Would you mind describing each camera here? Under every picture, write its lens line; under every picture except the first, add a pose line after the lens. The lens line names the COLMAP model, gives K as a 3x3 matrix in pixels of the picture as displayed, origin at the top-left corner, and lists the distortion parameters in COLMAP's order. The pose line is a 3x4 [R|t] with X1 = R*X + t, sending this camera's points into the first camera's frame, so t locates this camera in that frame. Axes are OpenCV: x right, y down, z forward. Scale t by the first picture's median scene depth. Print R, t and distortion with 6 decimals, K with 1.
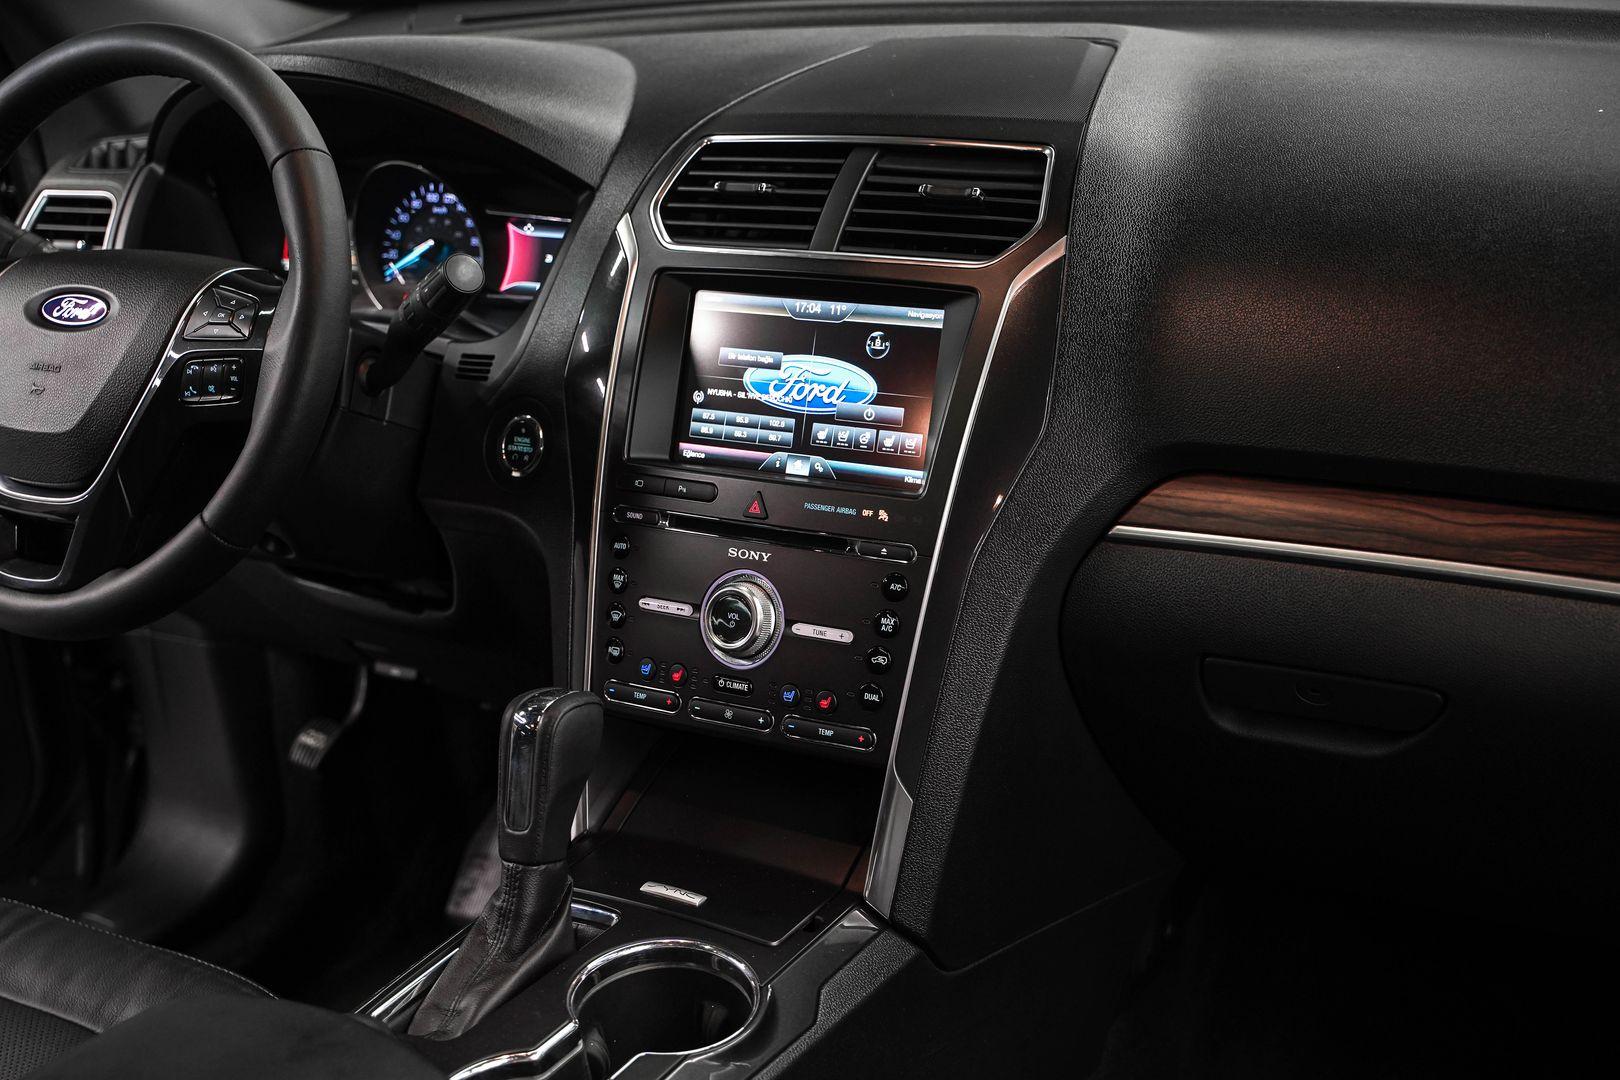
lens RADIAL K [[2087.2, 0, 810.0], [0, 2087.2, 540.0], [0, 0, 1]] dist [0.019854, 0.245497]
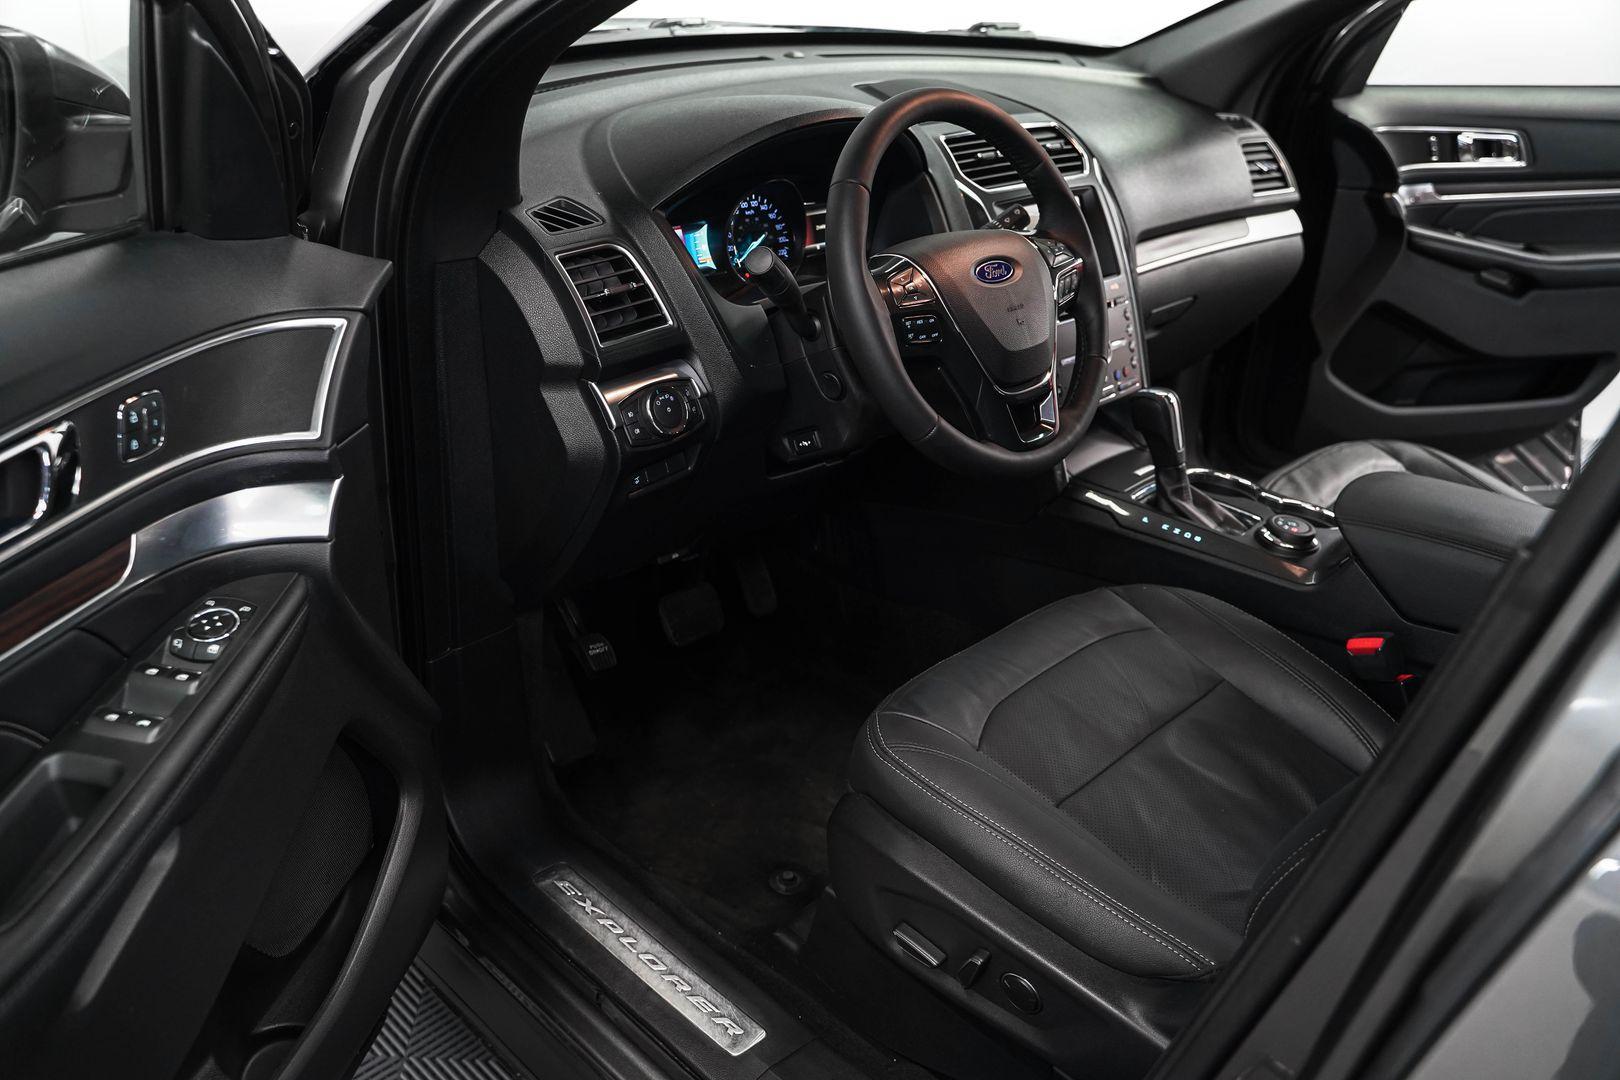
lens RADIAL K [[1315.7, 0, 810.0], [0, 1315.7, 540.0], [0, 0, 1]] dist [-0.117564, 0.101736]
pose [[0.219343, -0.356863, 0.908040, -1.360905], [0.271883, 0.916194, 0.294393, -0.254878], [-0.936999, 0.182308, 0.297986, 0.890892]]
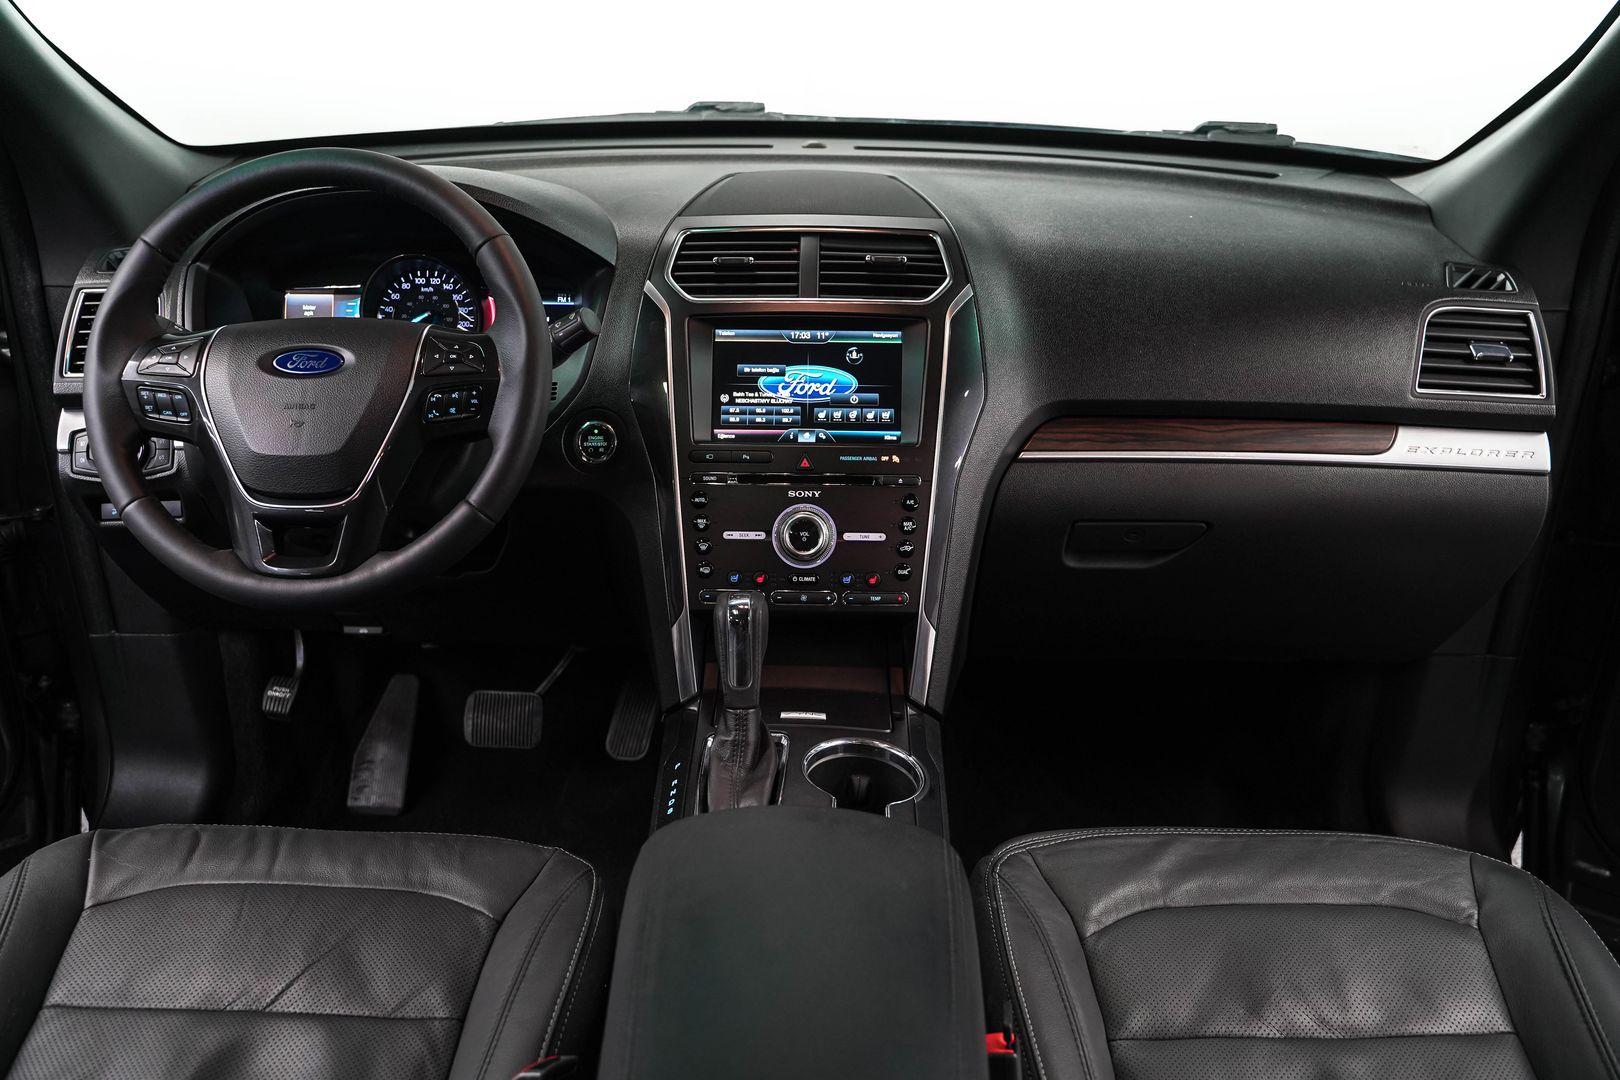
lens RADIAL K [[1315.7, 0, 810.0], [0, 1315.7, 540.0], [0, 0, 1]] dist [-0.117564, 0.101736]
pose [[0.859921, -0.113884, 0.497561, -0.503124], [0.108858, 0.993284, 0.039210, 0.003123], [-0.498685, 0.020446, 0.866542, 0.150977]]
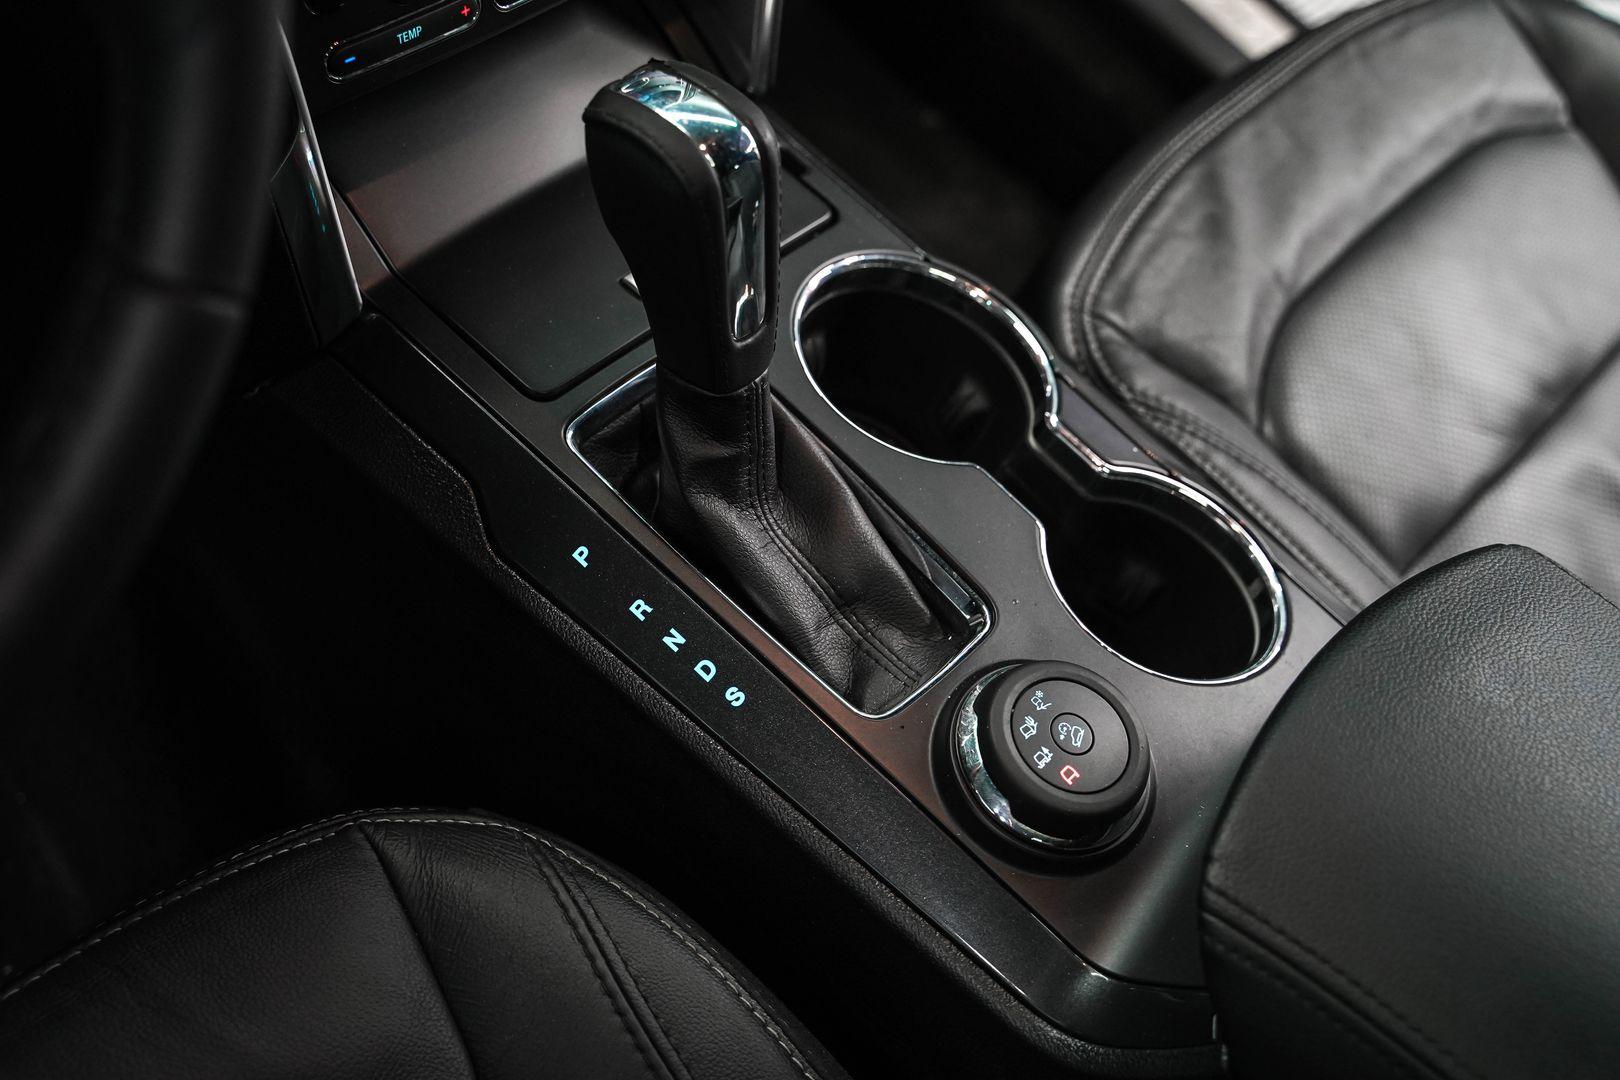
lens RADIAL K [[2091.7, 0, 810.0], [0, 2091.7, 540.0], [0, 0, 1]] dist [0.038850, 0.051625]
pose [[0.174790, -0.727555, 0.663409, -0.507206], [0.076498, 0.681780, 0.727547, -0.215026], [-0.981630, -0.076418, 0.174825, 0.805568]]
